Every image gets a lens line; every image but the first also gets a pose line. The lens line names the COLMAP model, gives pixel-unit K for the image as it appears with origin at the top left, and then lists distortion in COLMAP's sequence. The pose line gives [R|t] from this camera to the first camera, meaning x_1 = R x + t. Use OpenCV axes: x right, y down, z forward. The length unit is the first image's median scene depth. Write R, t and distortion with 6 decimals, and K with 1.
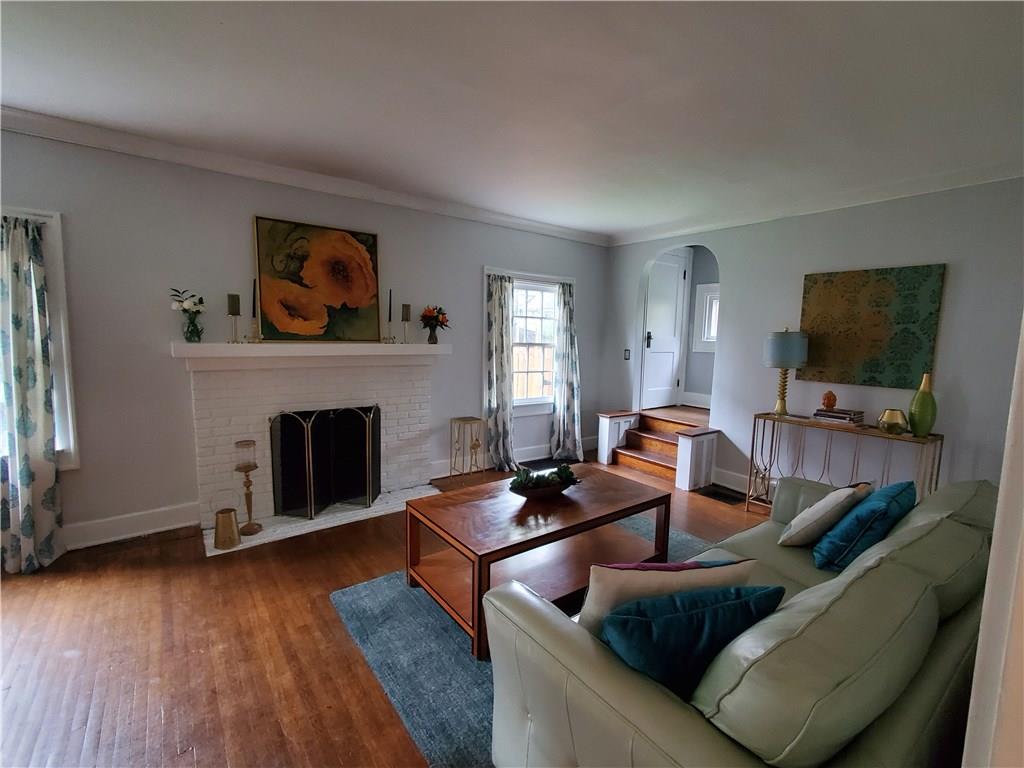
lens RADIAL K [[464.8, 0, 525.5], [0, 464.8, 386.0], [0, 0, 1]] dist [0.002710, 0.000147]
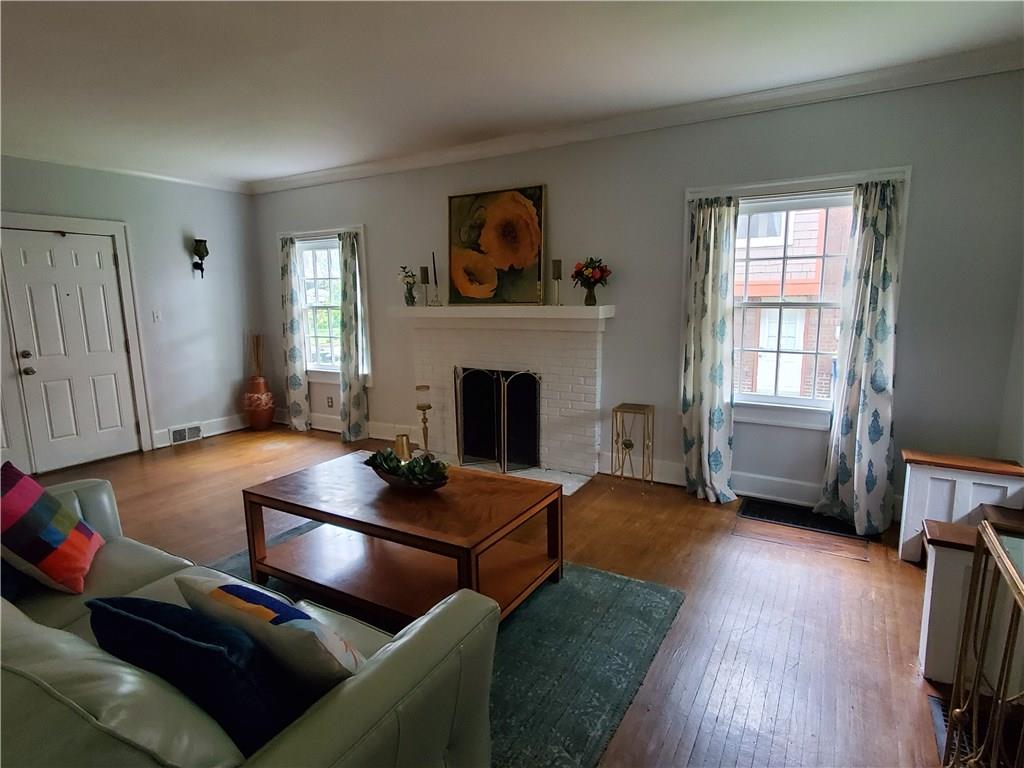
lens RADIAL K [[548.4, 0, 512.0], [0, 548.4, 384.0], [0, 0, 1]] dist [-0.000326, -0.000178]
pose [[0.370048, 0.125417, -0.920508, 0.695467], [-0.075380, 0.991632, 0.104804, -0.048839], [0.925949, 0.030606, 0.376405, 0.558918]]
